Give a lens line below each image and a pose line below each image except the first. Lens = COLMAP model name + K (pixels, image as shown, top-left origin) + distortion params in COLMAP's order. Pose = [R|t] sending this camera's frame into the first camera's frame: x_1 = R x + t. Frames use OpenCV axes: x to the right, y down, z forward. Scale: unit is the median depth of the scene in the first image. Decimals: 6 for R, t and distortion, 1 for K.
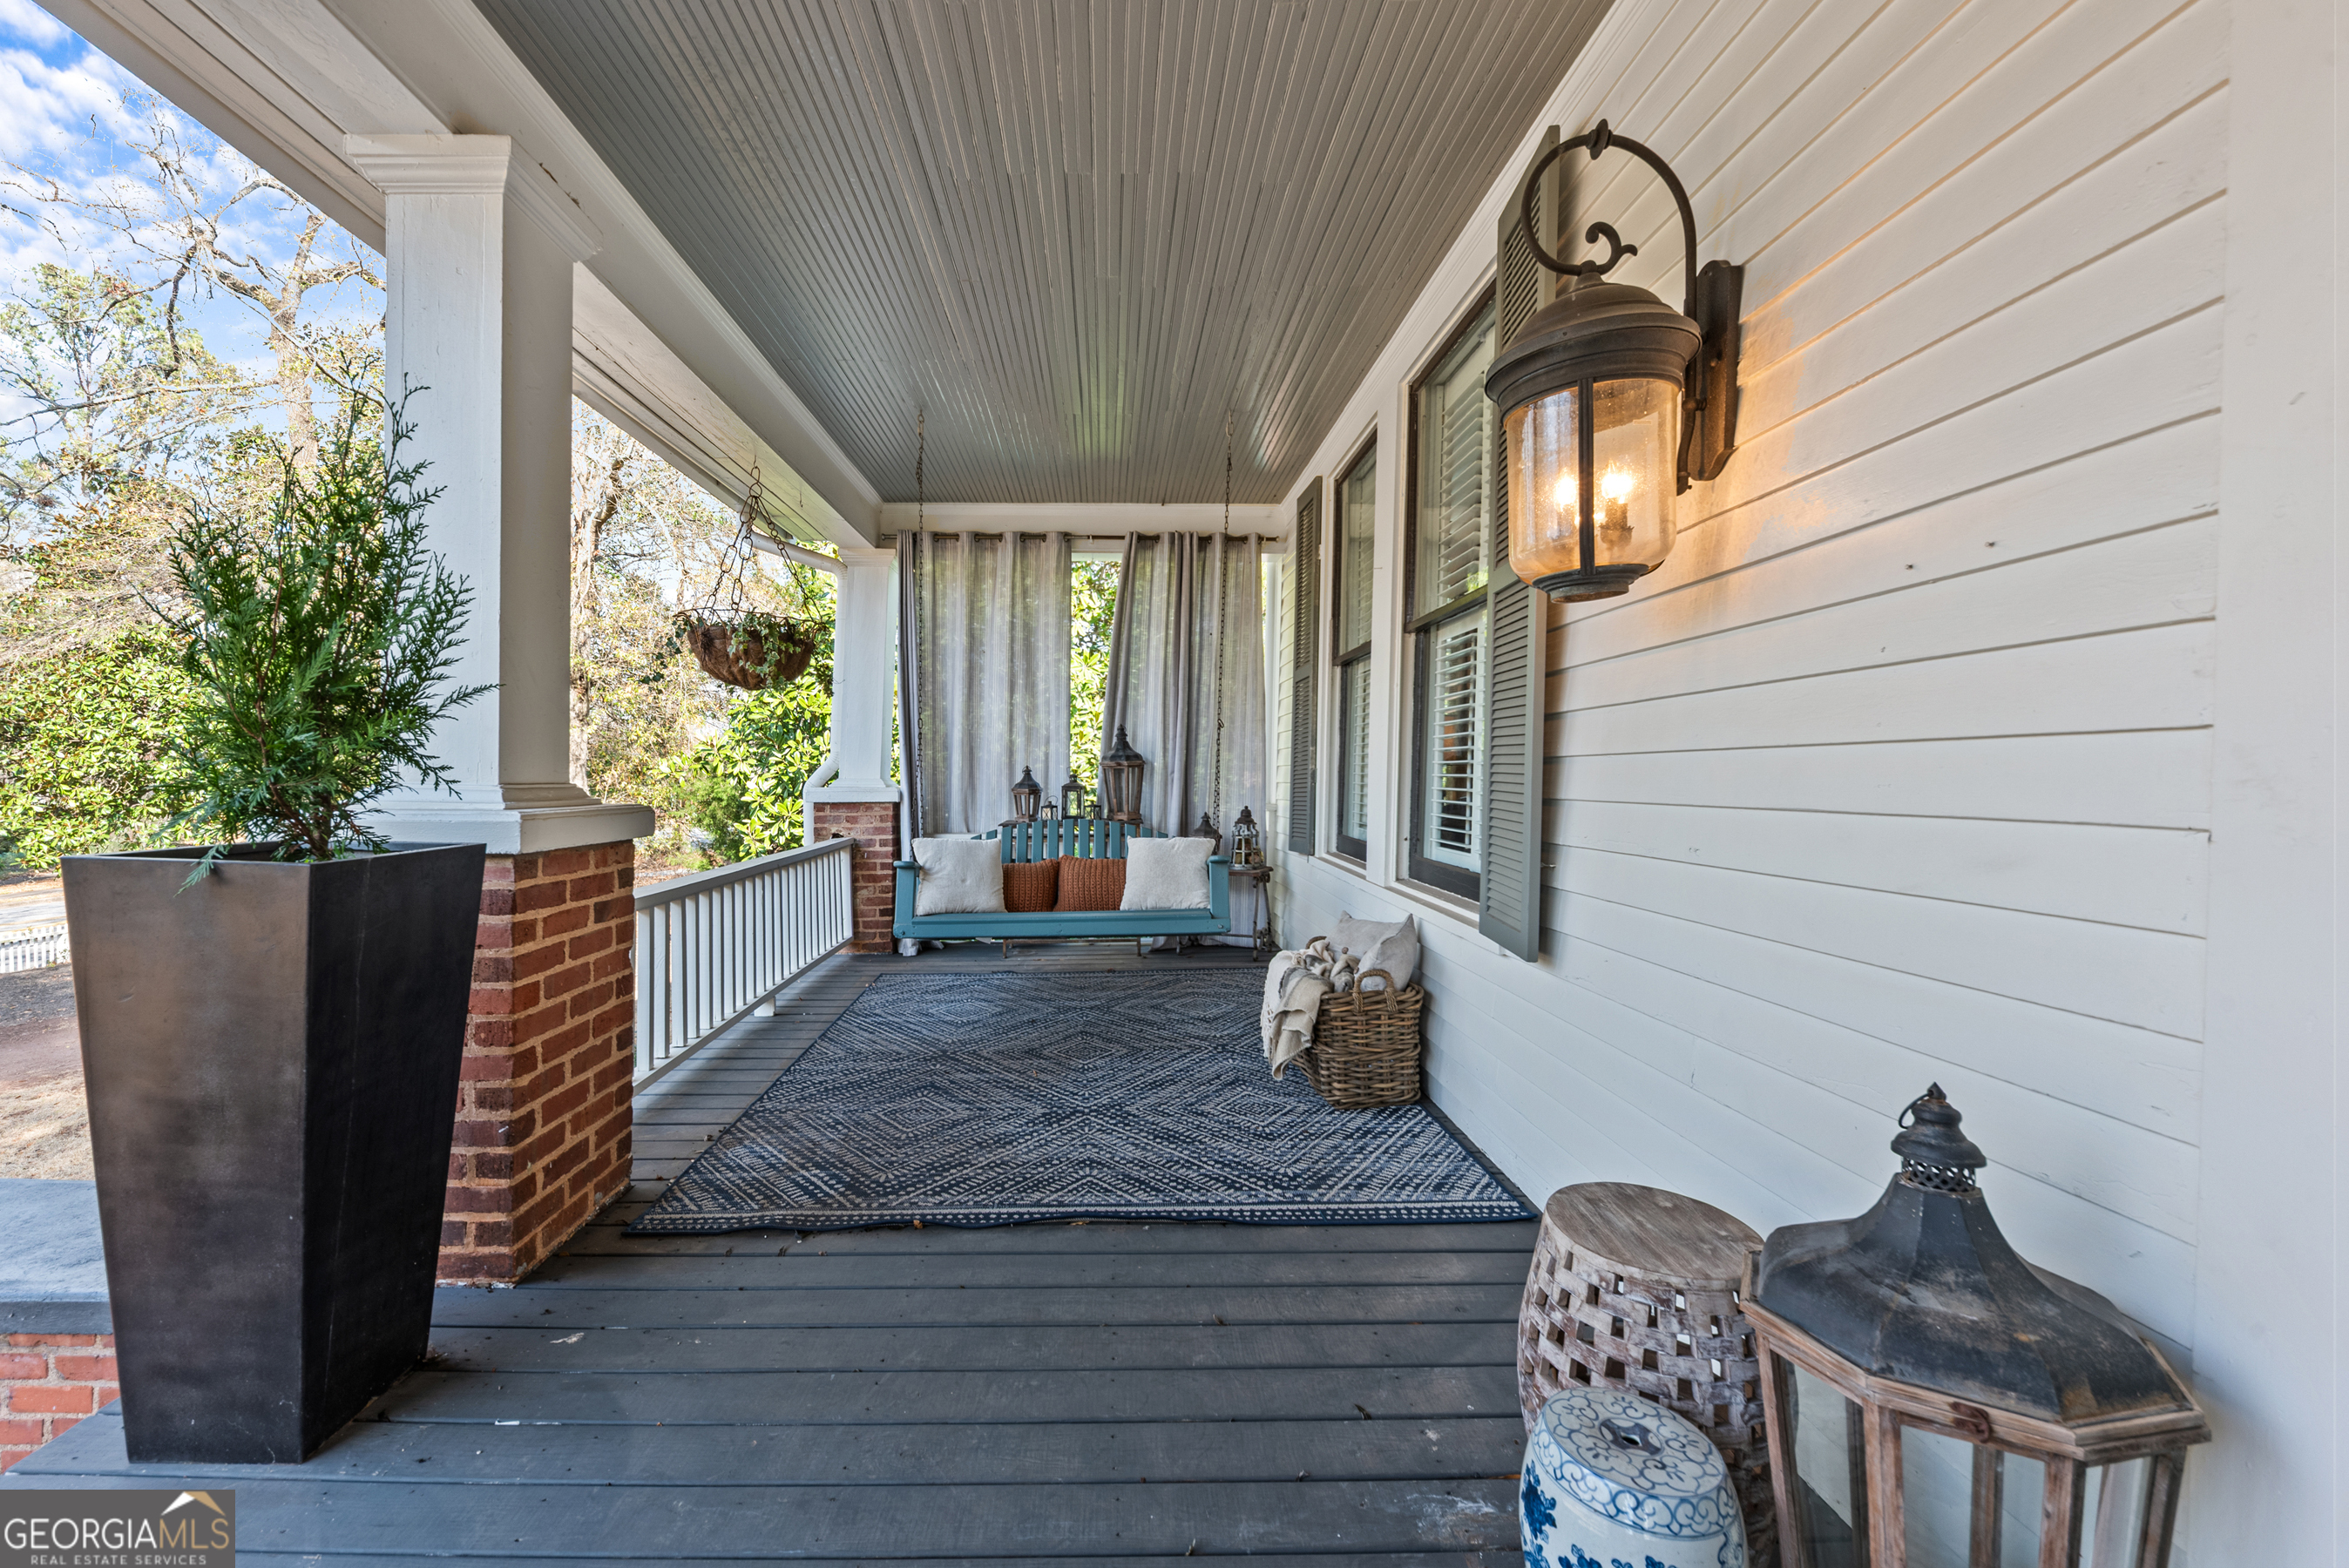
lens RADIAL K [[858.4, 0, 1176.6], [0, 858.4, 788.5], [0, 0, 1]] dist [-0.000818, -0.000015]
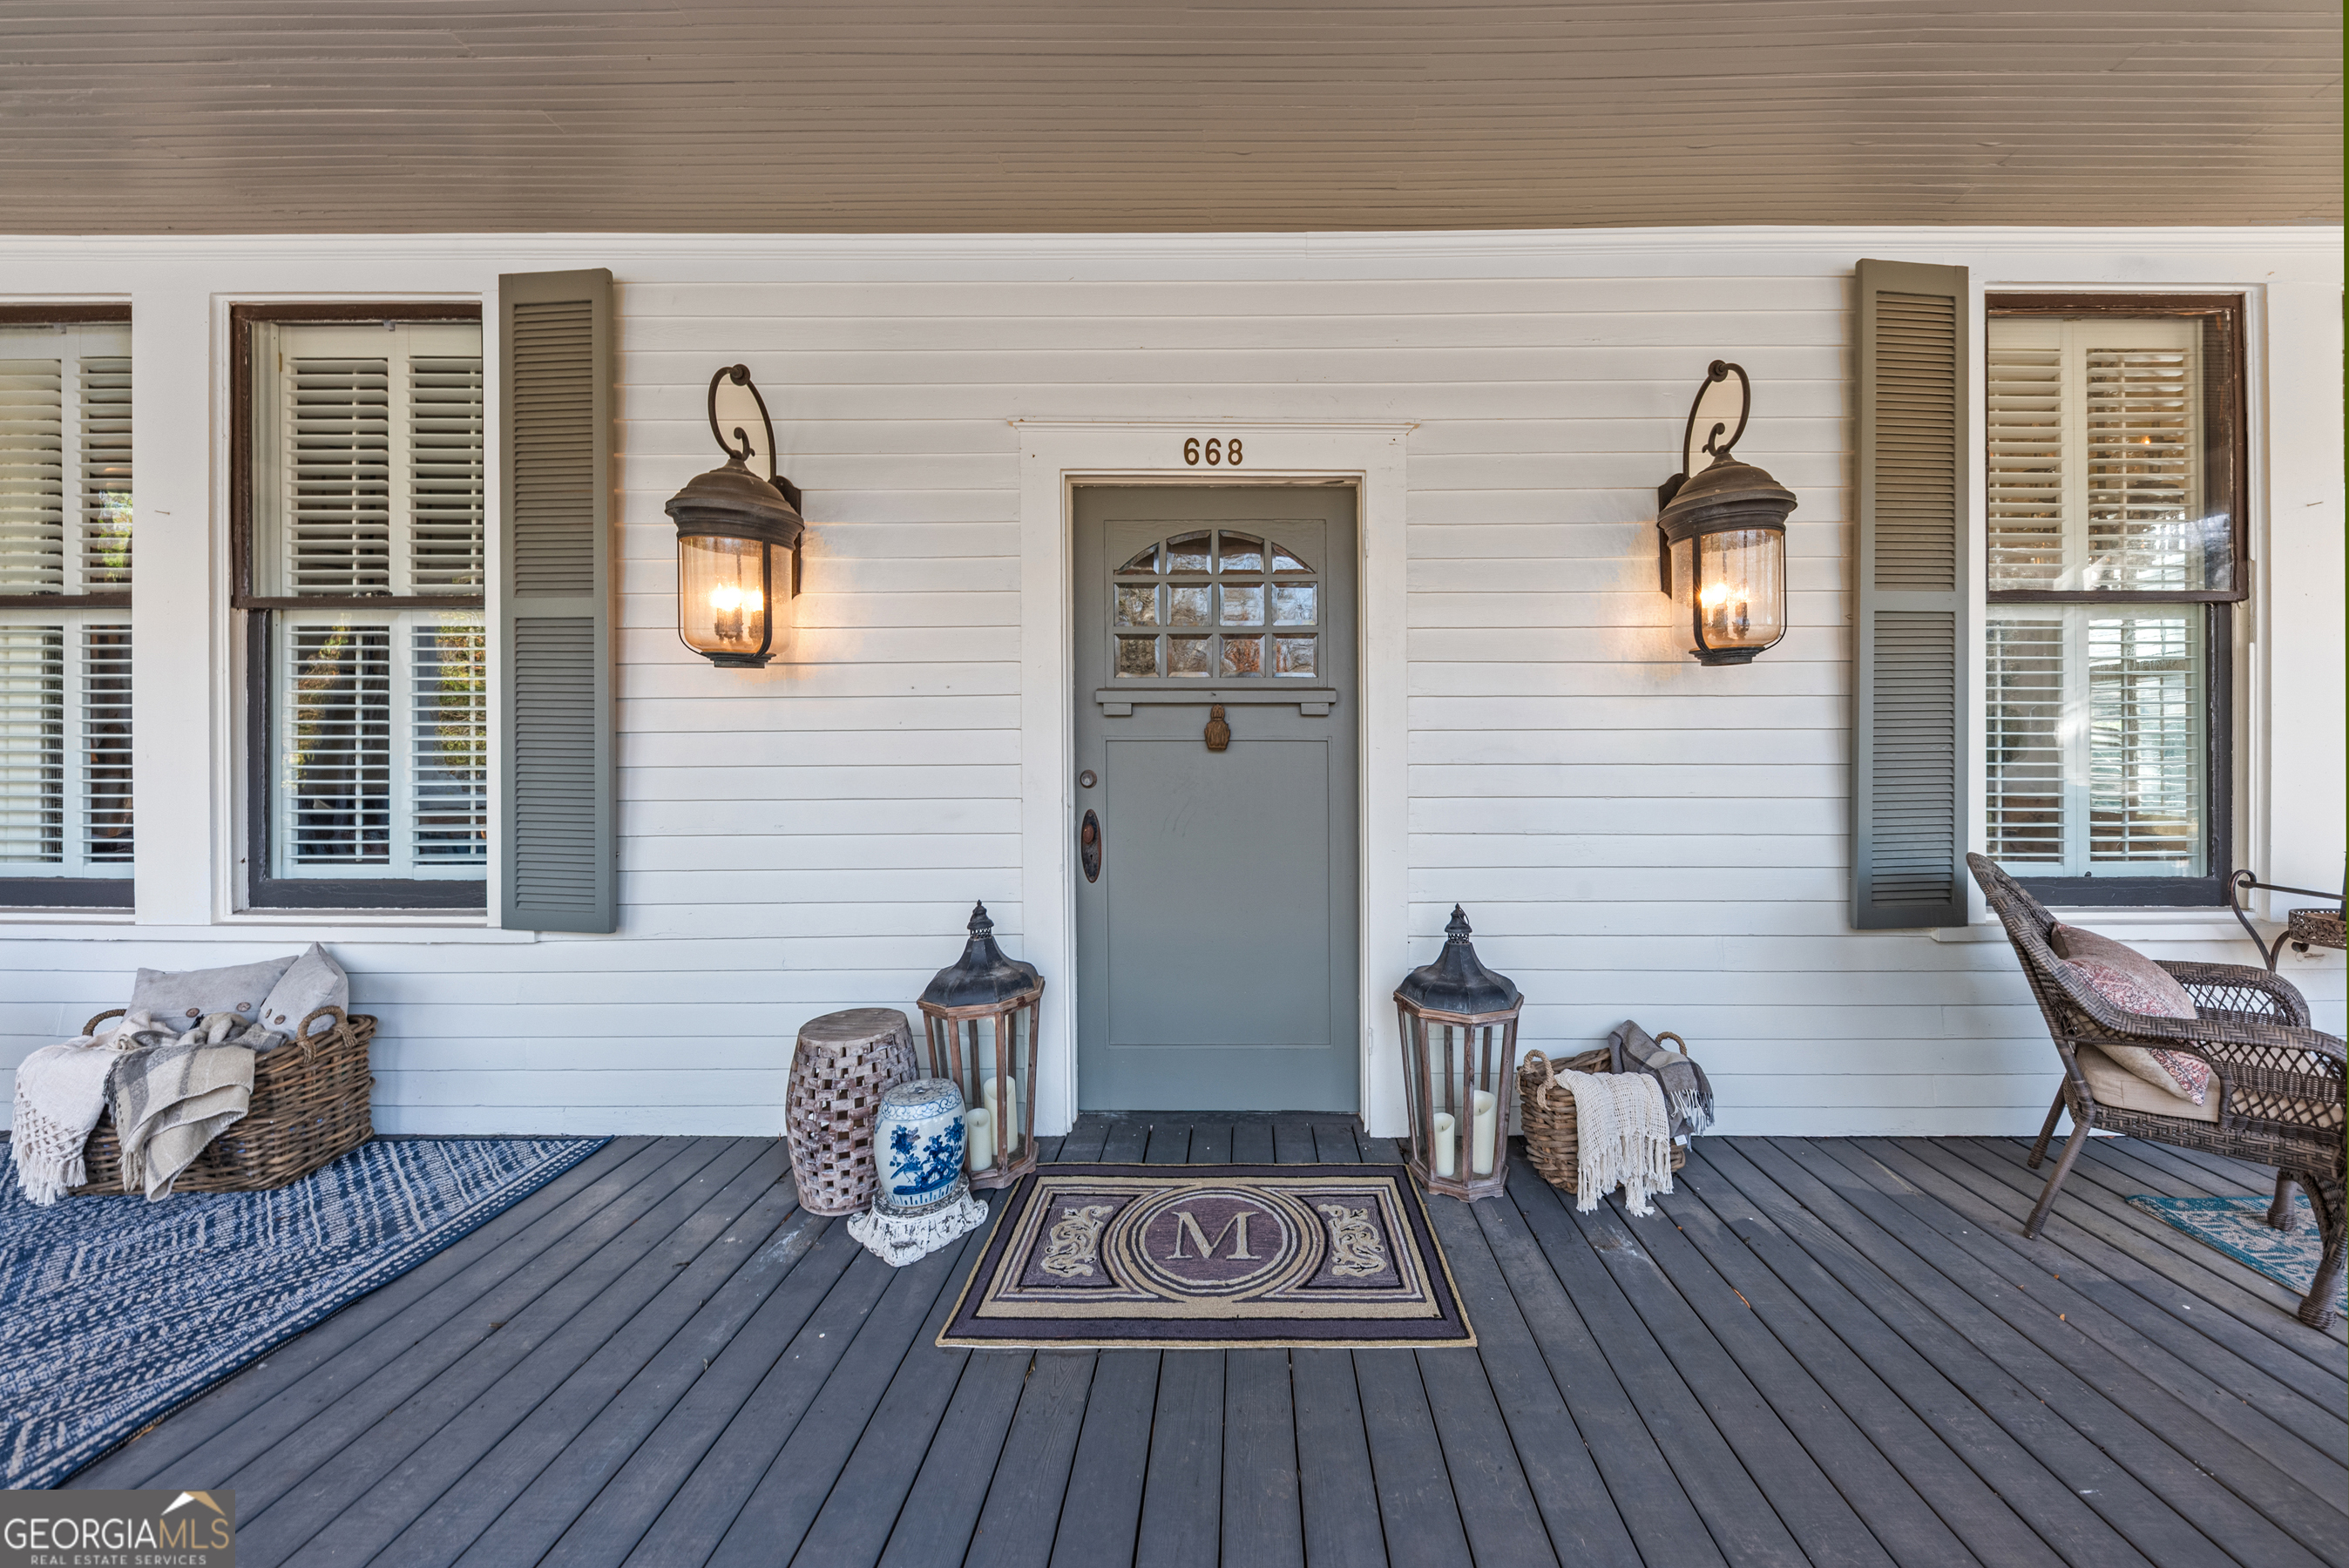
lens RADIAL K [[803.8, 0, 1184.7], [0, 803.8, 766.8], [0, 0, 1]] dist [0.009426, 0.000135]
pose [[0.089509, -0.015252, 0.995869, -0.636221], [0.017691, 0.999749, 0.013722, -0.038110], [-0.995829, 0.016390, 0.089757, 0.057728]]
